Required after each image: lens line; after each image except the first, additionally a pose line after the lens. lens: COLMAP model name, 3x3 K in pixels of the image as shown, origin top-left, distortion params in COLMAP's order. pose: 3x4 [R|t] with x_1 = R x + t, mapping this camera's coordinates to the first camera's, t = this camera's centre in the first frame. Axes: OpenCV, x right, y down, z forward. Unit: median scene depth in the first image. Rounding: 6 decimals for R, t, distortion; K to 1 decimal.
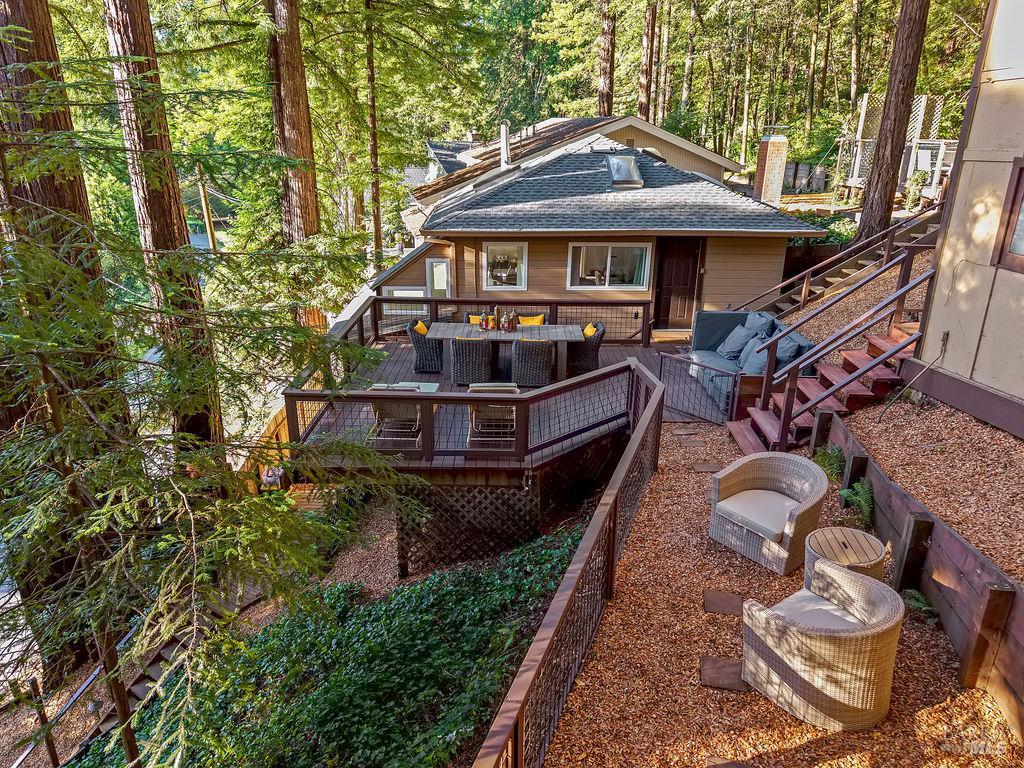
lens RADIAL K [[688.7, 0, 513.1], [0, 688.7, 386.9], [0, 0, 1]] dist [0.048015, -0.052086]
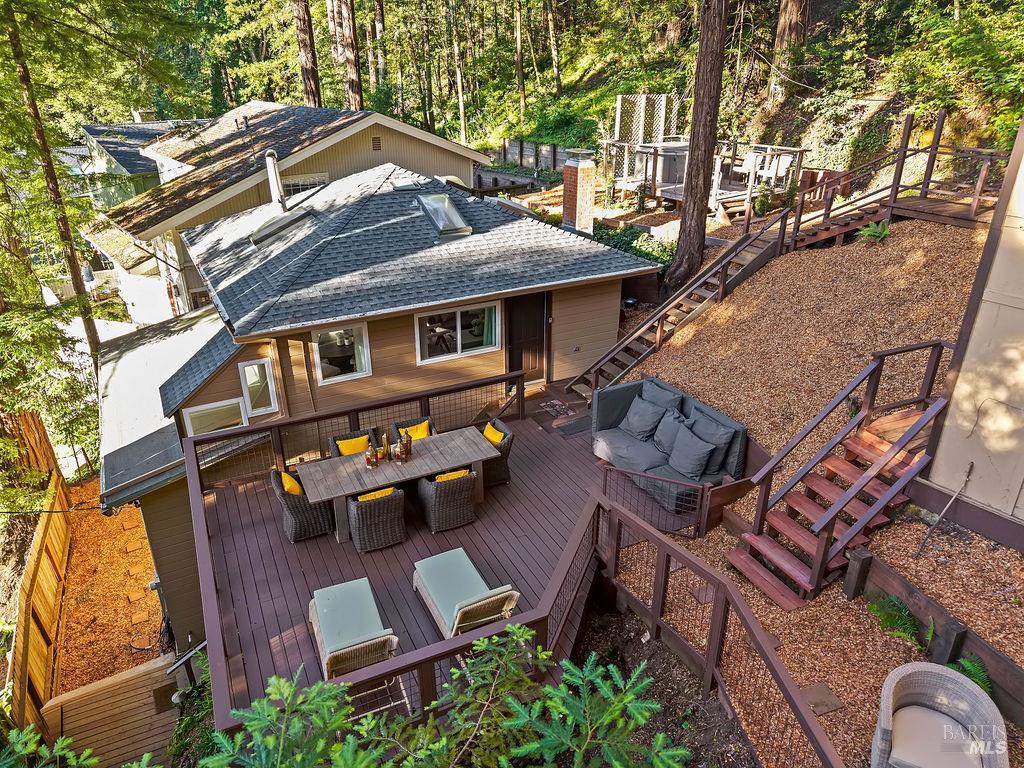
lens RADIAL K [[688.7, 0, 513.1], [0, 688.7, 386.9], [0, 0, 1]] dist [0.048015, -0.052086]
pose [[0.898232, -0.197287, 0.392756, -0.161594], [0.168035, 0.979858, 0.107900, -0.194553], [-0.406132, -0.030923, 0.913291, 0.172358]]
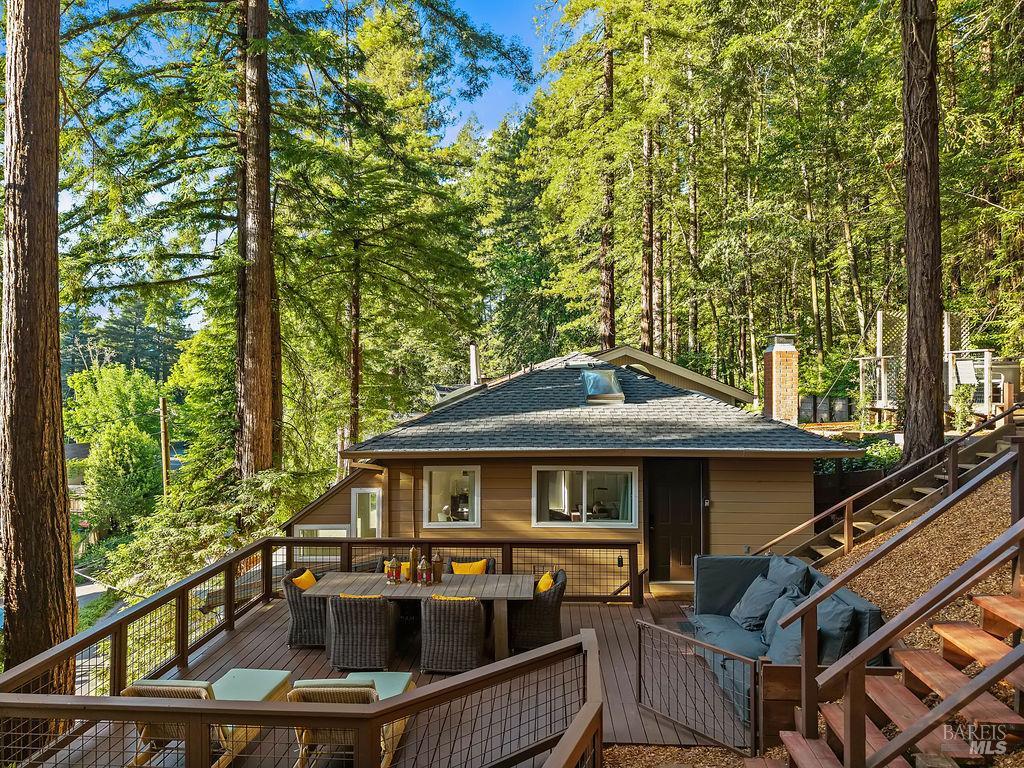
lens RADIAL K [[688.7, 0, 513.1], [0, 688.7, 386.9], [0, 0, 1]] dist [0.048015, -0.052086]
pose [[0.999103, -0.011761, -0.040670, 0.092971], [-0.003063, 0.938040, -0.346514, -0.021445], [0.042225, 0.346328, 0.937163, 0.229543]]
